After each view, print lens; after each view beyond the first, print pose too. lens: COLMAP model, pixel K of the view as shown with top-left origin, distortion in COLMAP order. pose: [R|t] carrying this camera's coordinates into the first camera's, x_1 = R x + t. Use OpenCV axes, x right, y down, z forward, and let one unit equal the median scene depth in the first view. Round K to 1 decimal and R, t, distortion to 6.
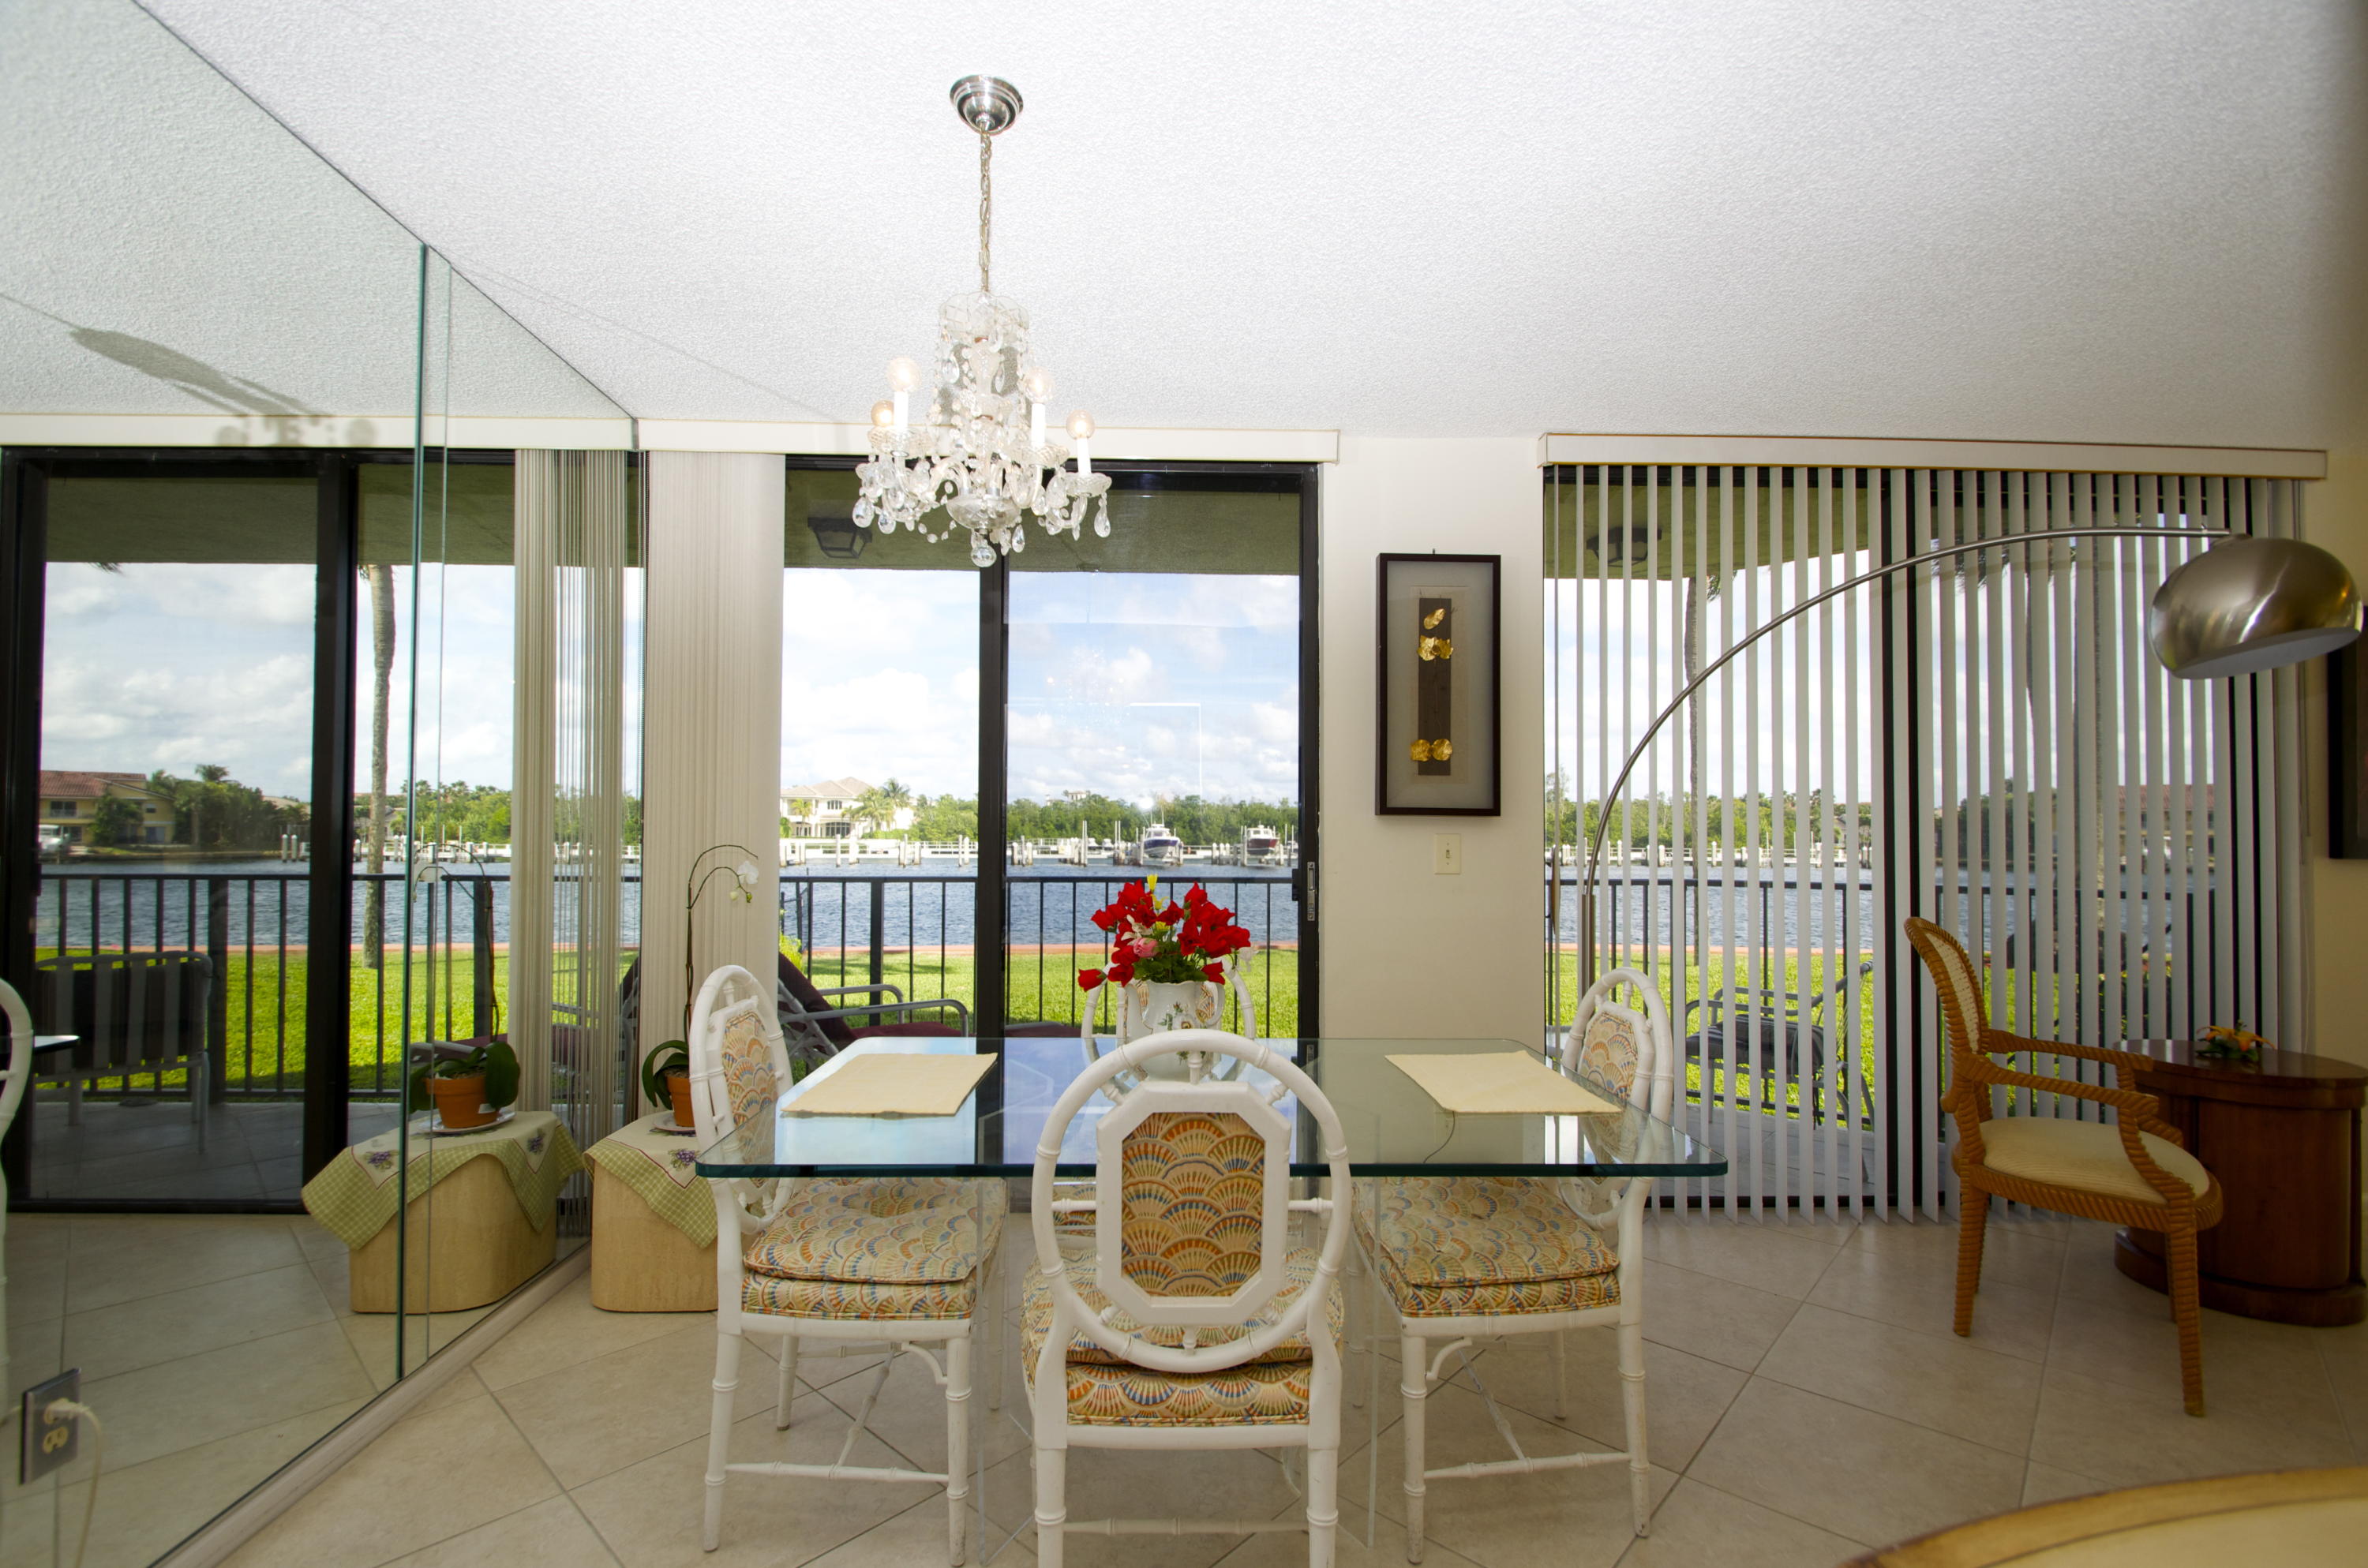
lens RADIAL K [[1053.4, 0, 1172.9], [0, 1053.4, 811.8], [0, 0, 1]] dist [0.016346, -0.018779]
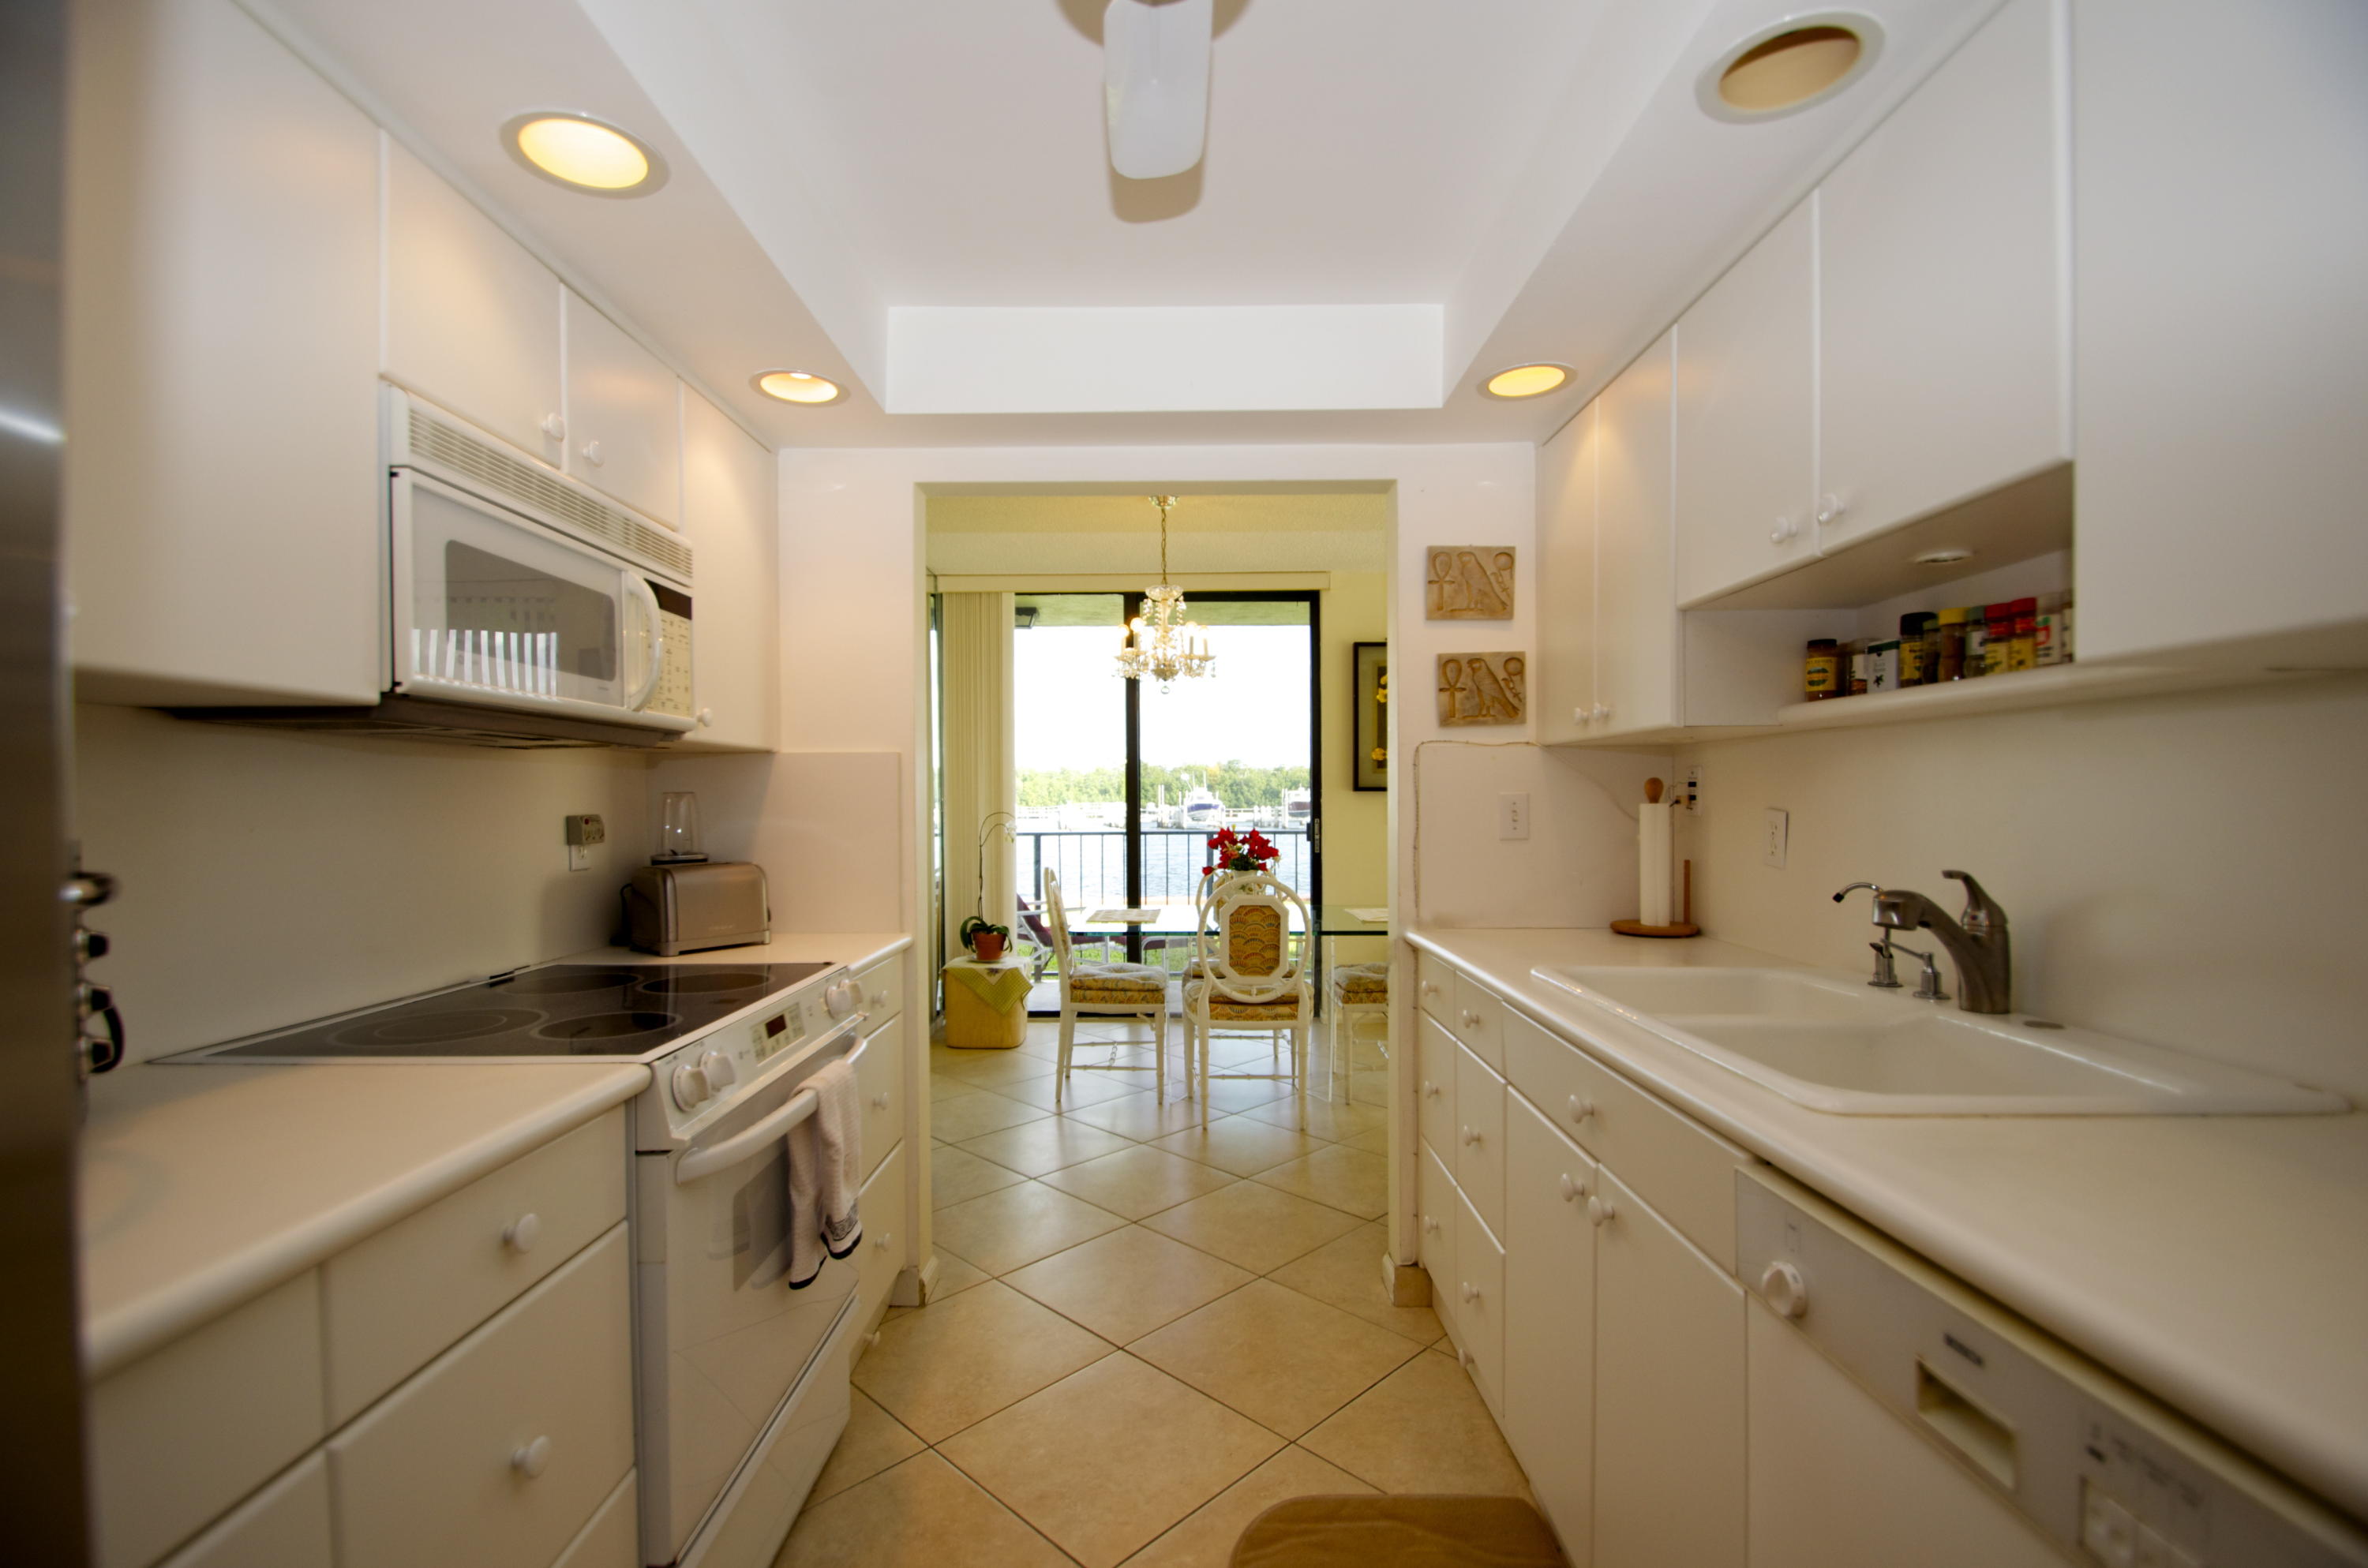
lens RADIAL K [[1053.4, 0, 1172.9], [0, 1053.4, 811.8], [0, 0, 1]] dist [0.016346, -0.018779]
pose [[0.999209, -0.008330, -0.038891, -0.037298], [0.009678, 0.999355, 0.034587, -0.027181], [0.038577, -0.034936, 0.998645, -0.758919]]
